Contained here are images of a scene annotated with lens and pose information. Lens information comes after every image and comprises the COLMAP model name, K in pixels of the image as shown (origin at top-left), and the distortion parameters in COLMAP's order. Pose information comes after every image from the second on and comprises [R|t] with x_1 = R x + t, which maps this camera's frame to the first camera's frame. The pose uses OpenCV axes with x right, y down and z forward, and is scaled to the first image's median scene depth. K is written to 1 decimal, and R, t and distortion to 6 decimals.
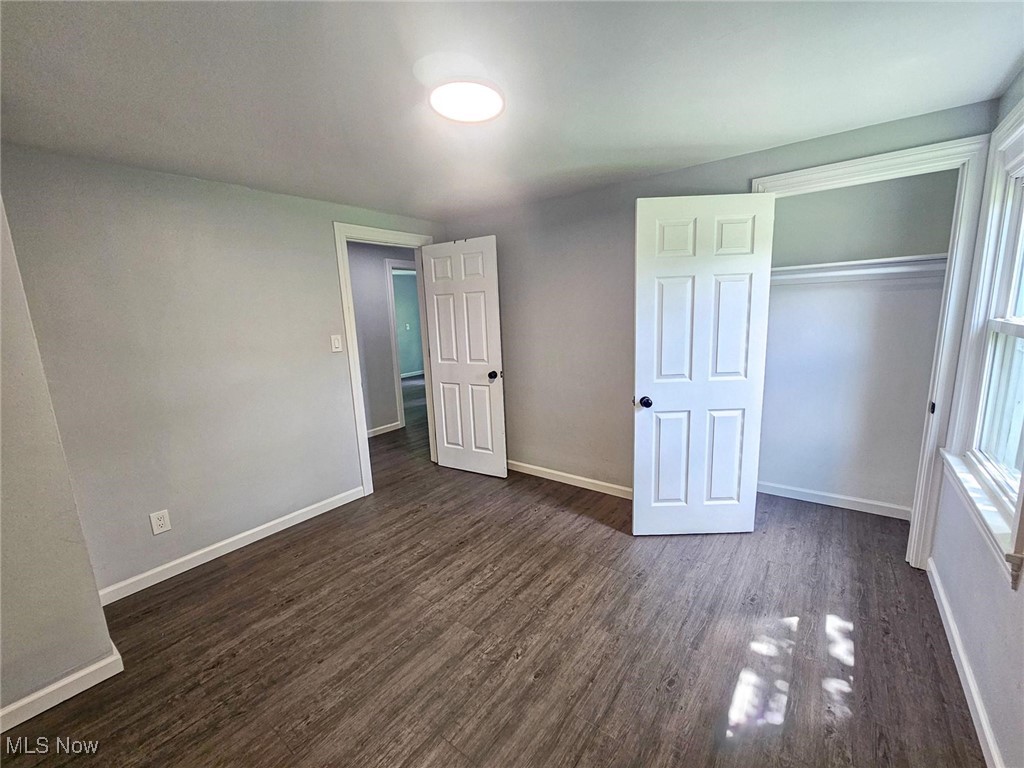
lens RADIAL K [[421.1, 0, 512.0], [0, 421.1, 385.0], [0, 0, 1]] dist [-0.005198, 0.002304]
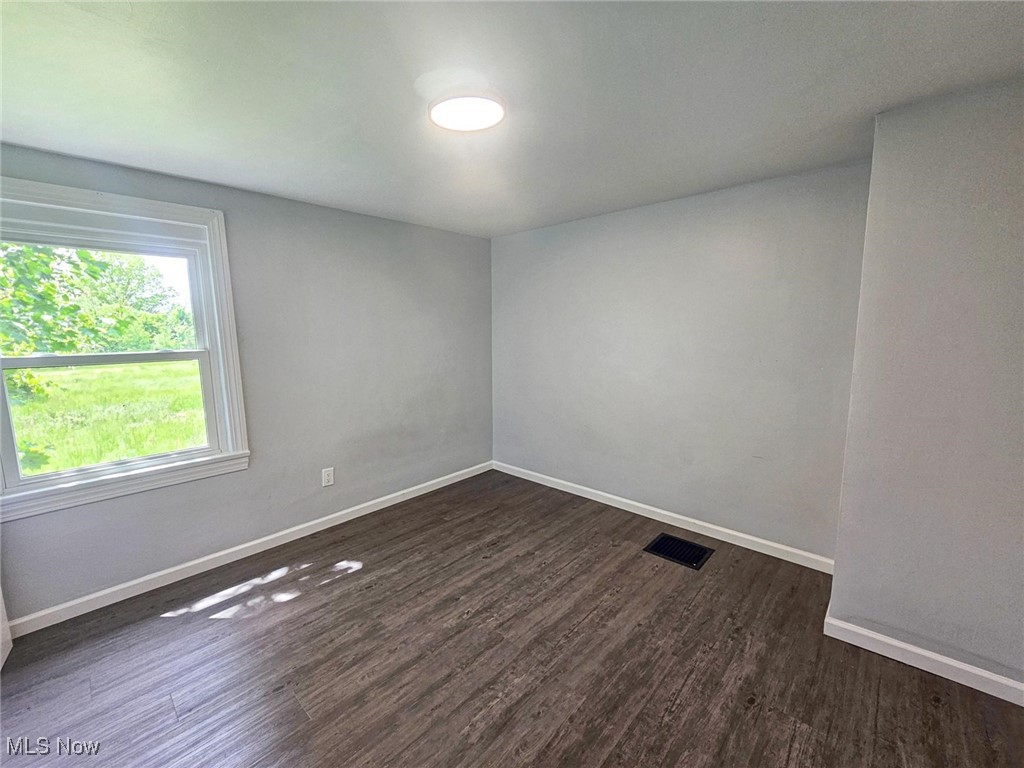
lens RADIAL K [[421.1, 0, 512.0], [0, 421.1, 385.0], [0, 0, 1]] dist [-0.005198, 0.002304]
pose [[-0.994343, 0.039436, 0.098629, -0.223009], [0.067560, 0.951309, 0.300745, -0.282197], [-0.081967, 0.305707, -0.948591, 1.685126]]
